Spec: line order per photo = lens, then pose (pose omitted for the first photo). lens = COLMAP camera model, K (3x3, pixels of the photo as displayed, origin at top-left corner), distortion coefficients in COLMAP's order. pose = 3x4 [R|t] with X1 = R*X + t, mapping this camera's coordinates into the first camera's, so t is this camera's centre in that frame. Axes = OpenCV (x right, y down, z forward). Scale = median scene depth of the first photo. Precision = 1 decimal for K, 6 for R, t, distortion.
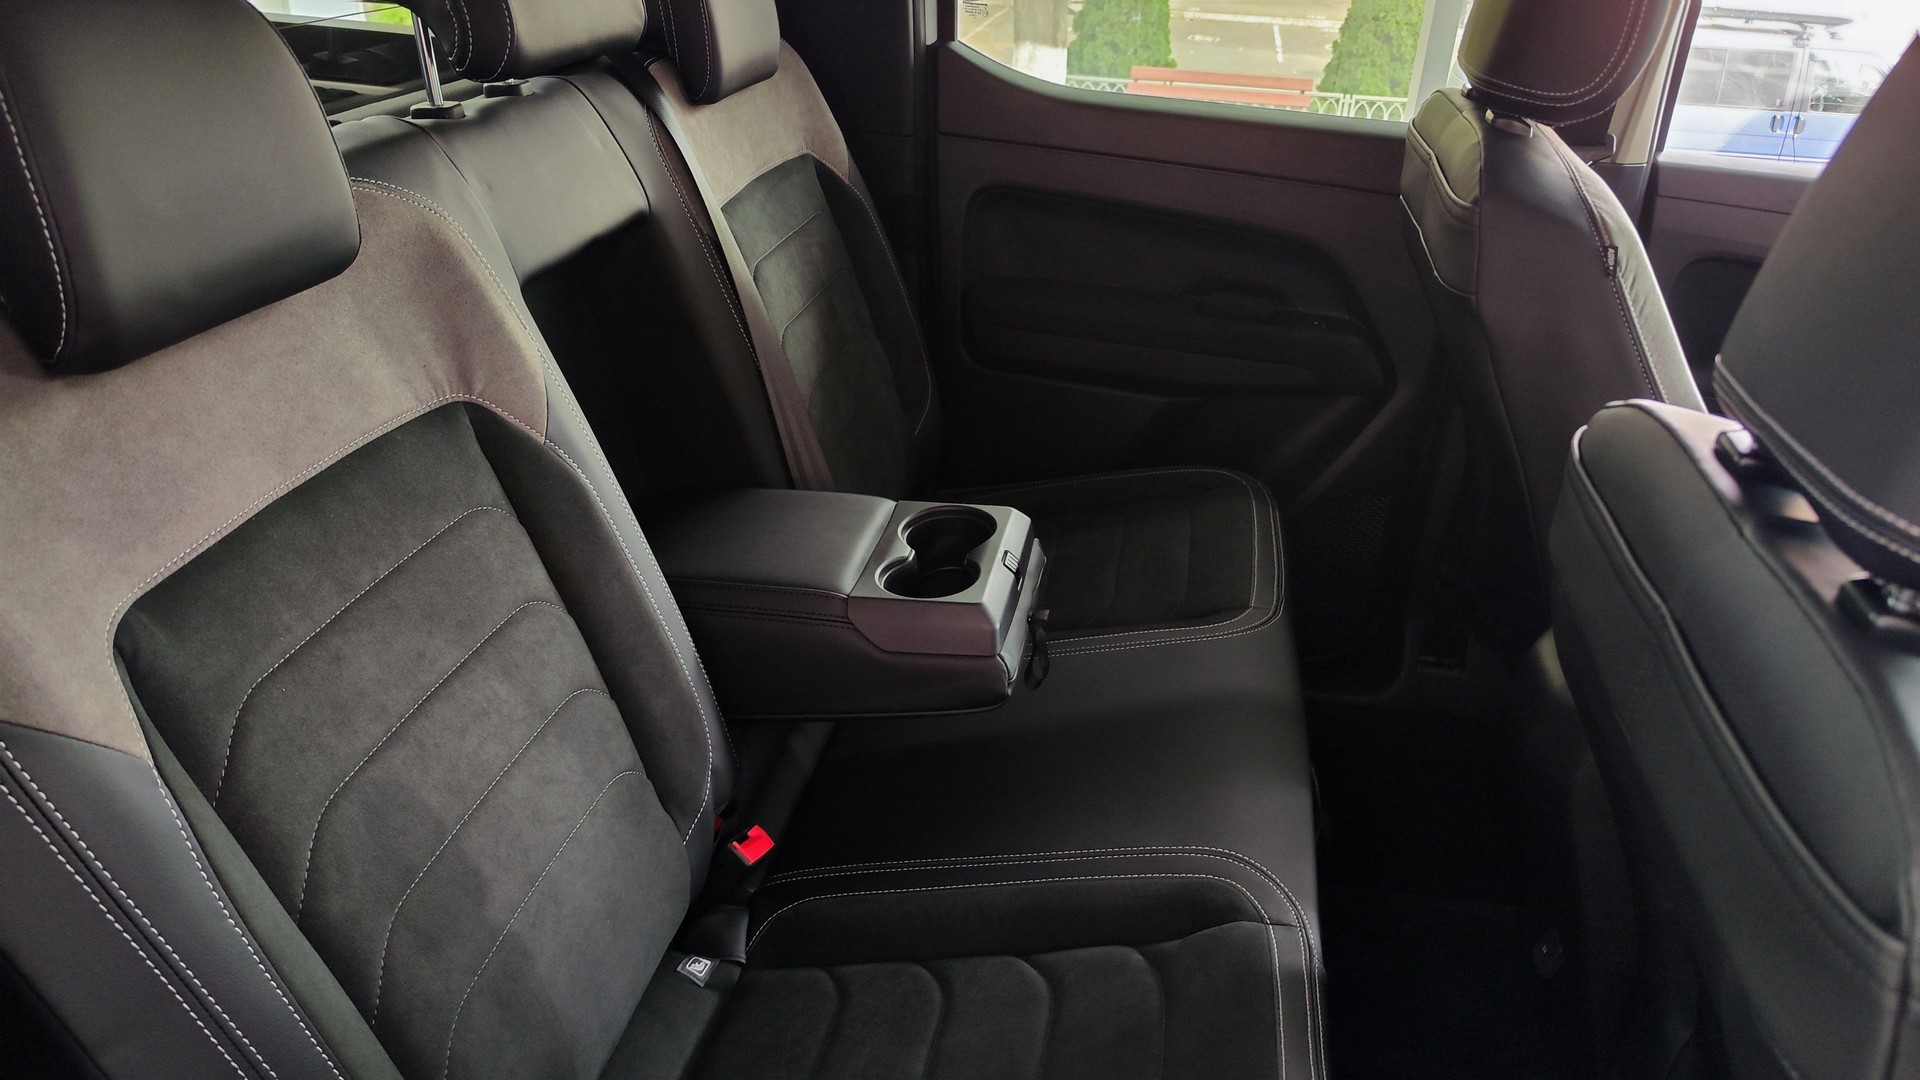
lens RADIAL K [[1305.4, 0, 970.6], [0, 1305.4, 547.4], [0, 0, 1]] dist [0.034820, -0.022547]
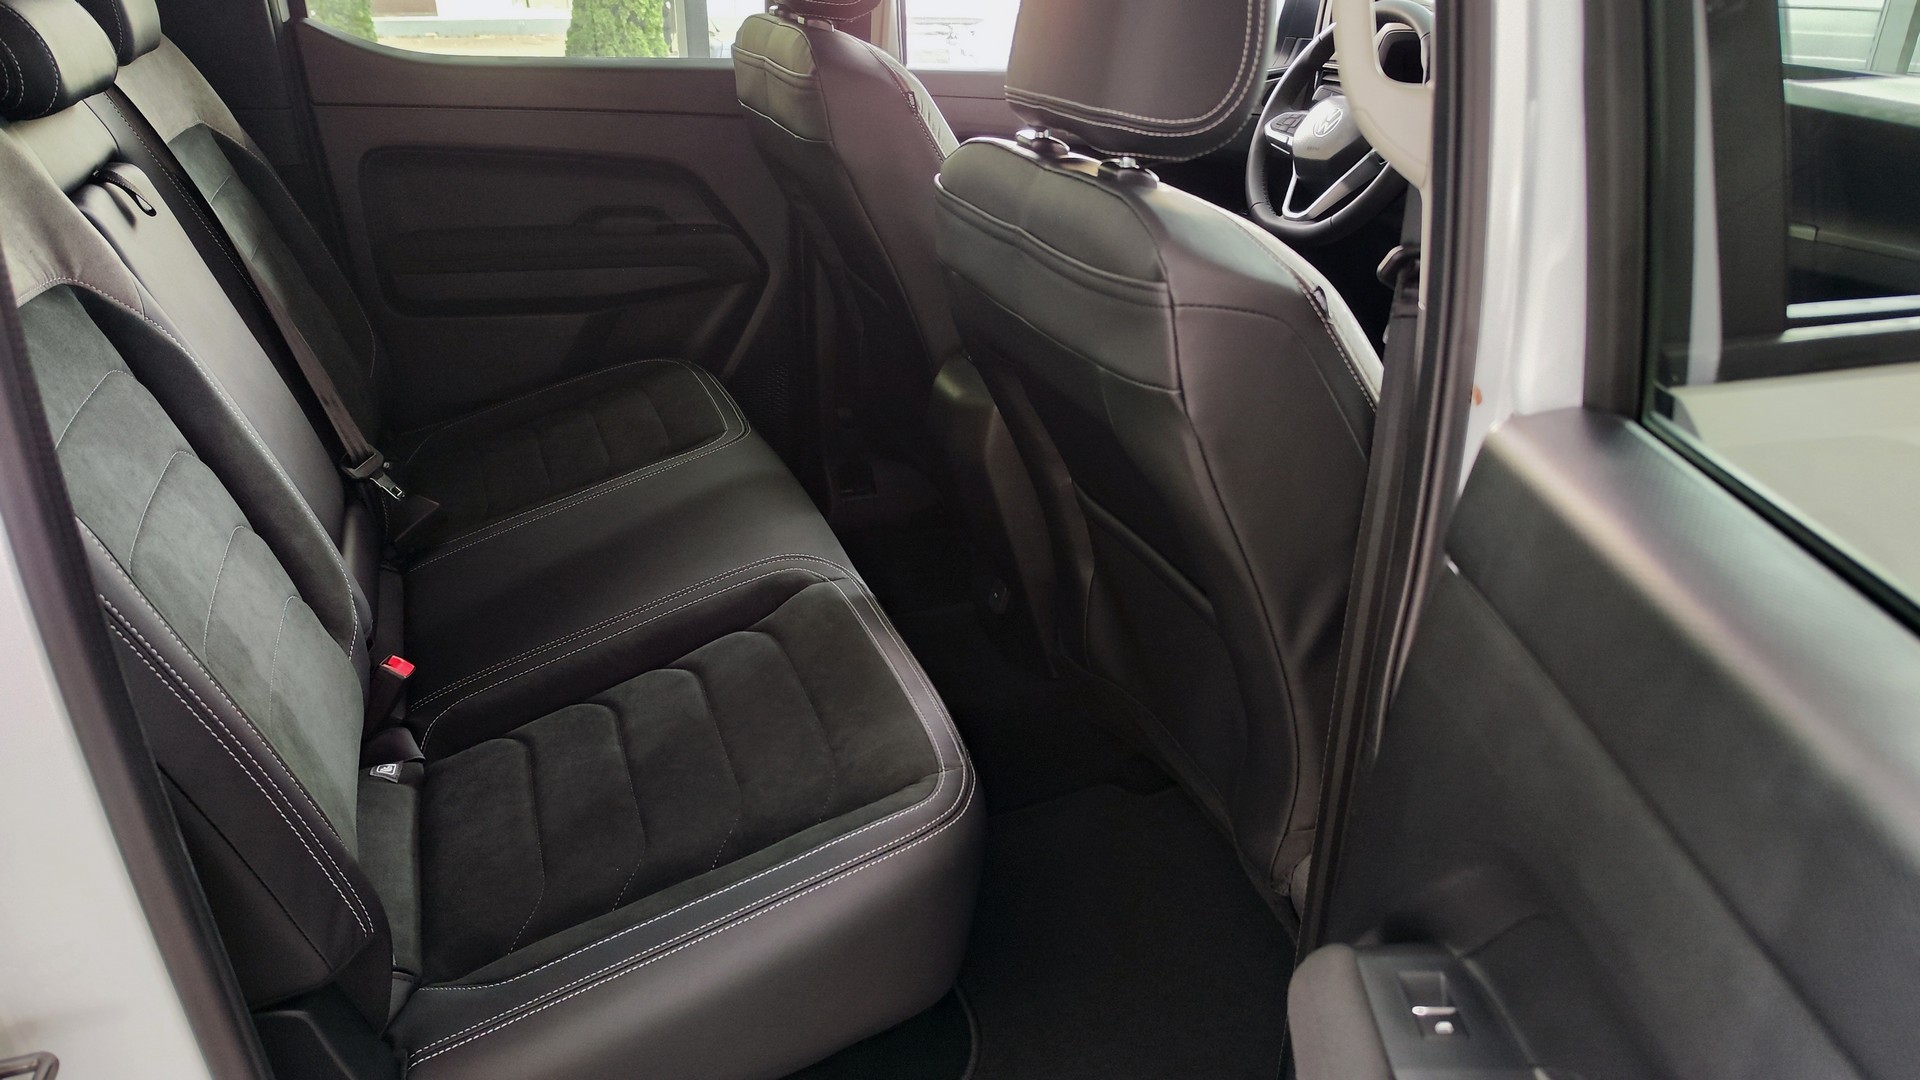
lens RADIAL K [[1305.4, 0, 953.2], [0, 1305.4, 533.8], [0, 0, 1]] dist [0.034820, -0.022547]
pose [[0.857263, -0.247607, 0.451431, -0.229057], [0.263513, 0.964236, 0.028468, 0.199678], [-0.442335, 0.094553, 0.891852, -0.245349]]
